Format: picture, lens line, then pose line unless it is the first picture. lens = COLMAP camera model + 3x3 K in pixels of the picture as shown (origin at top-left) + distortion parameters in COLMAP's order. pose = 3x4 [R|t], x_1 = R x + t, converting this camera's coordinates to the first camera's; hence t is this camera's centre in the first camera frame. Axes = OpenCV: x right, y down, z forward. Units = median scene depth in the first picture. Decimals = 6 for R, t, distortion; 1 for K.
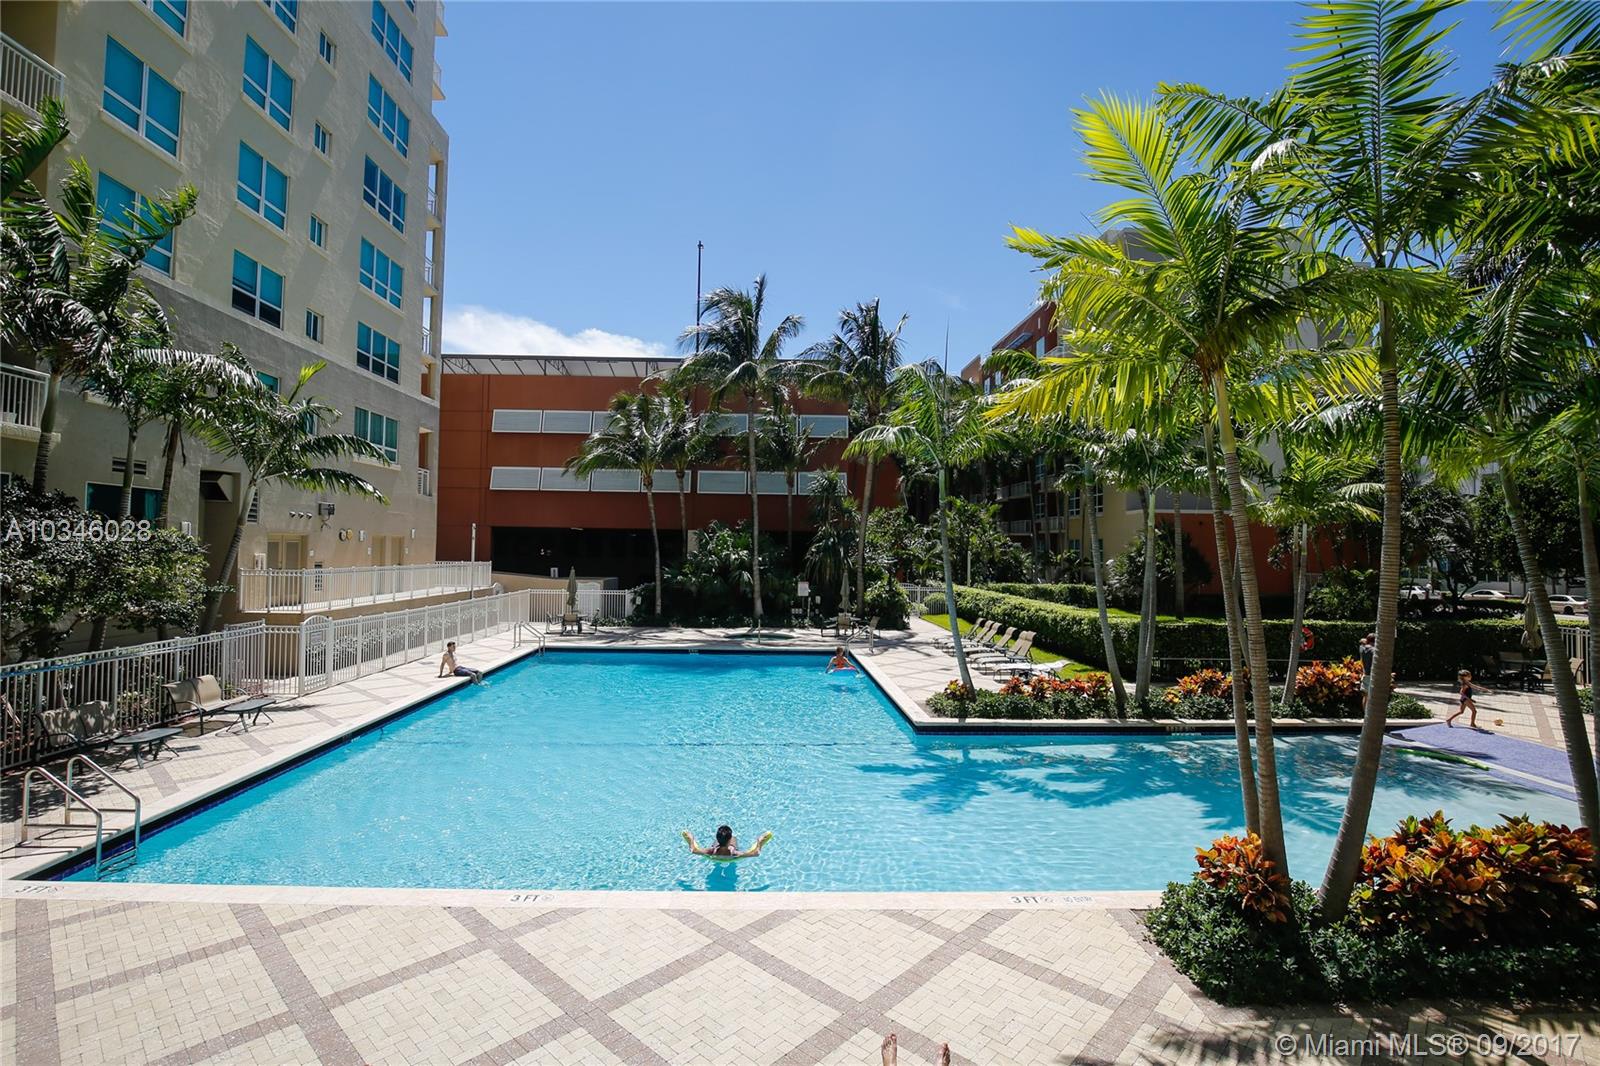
lens RADIAL K [[760.2, 0, 782.8], [0, 760.2, 528.2], [0, 0, 1]] dist [-0.036729, 0.007212]
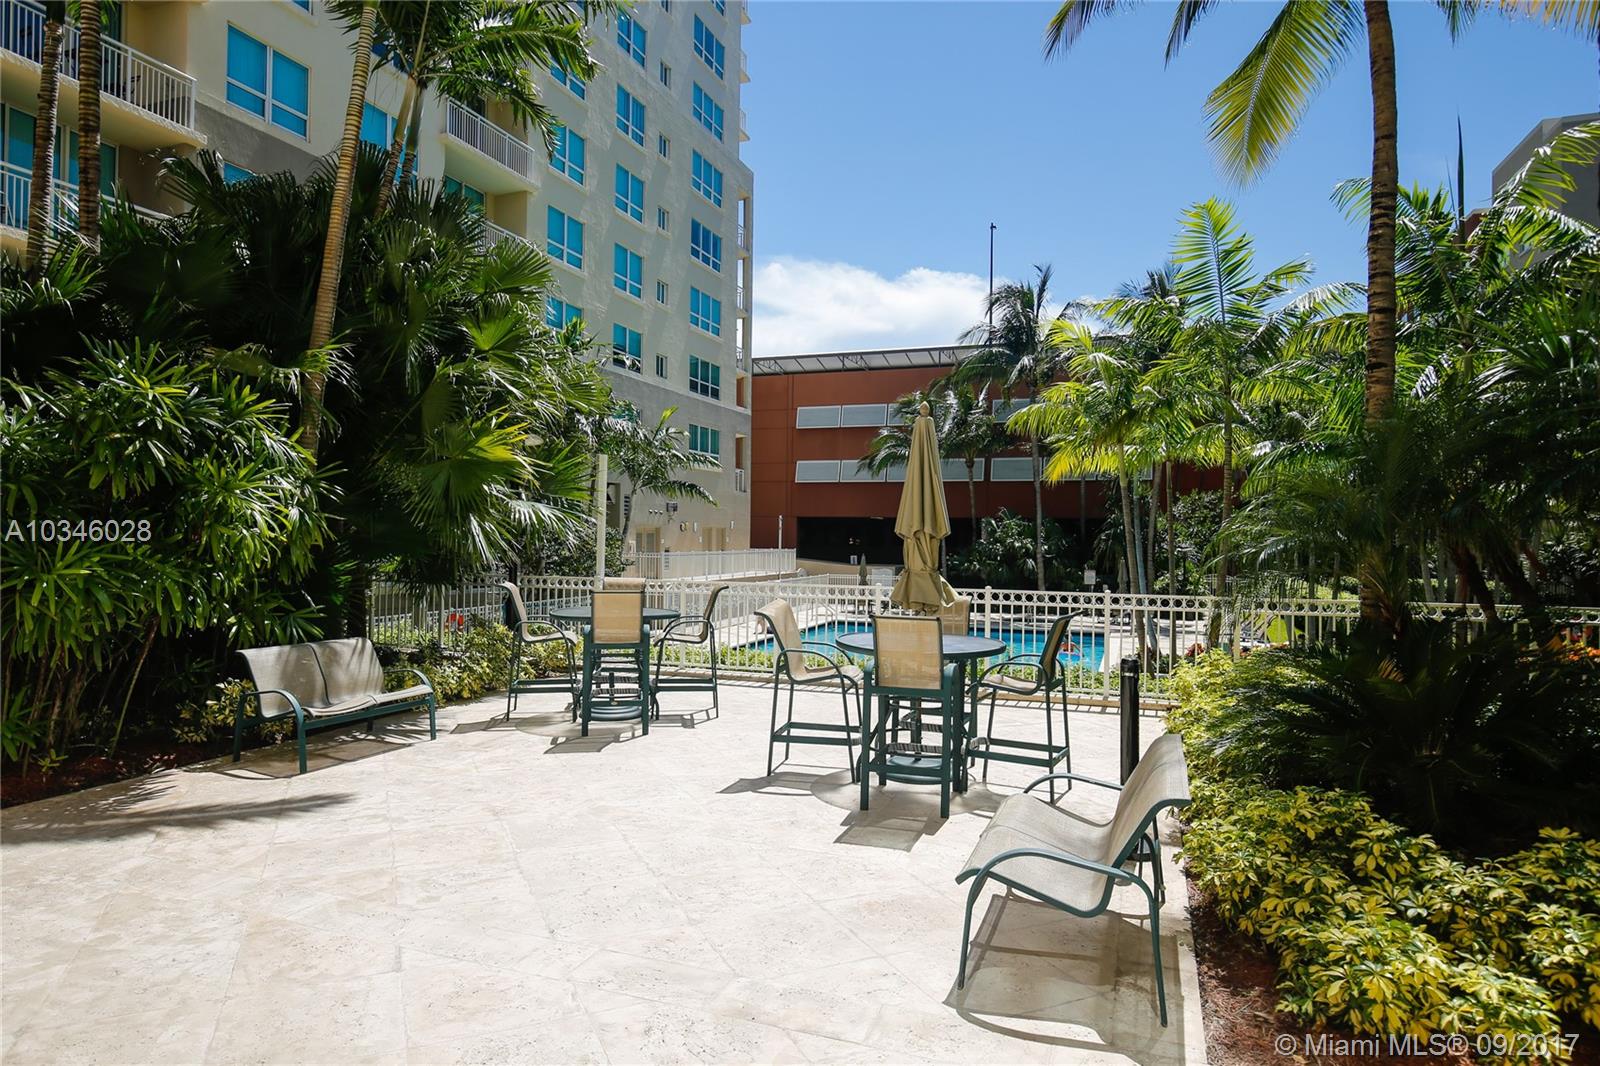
lens RADIAL K [[886.4, 0, 805.3], [0, 886.4, 537.8], [0, 0, 1]] dist [-0.021329, 0.003582]
pose [[0.933642, -0.000429, -0.358207, 0.109460], [0.010781, 0.999580, 0.026900, -0.007769], [0.358045, -0.028977, 0.933255, -0.245406]]
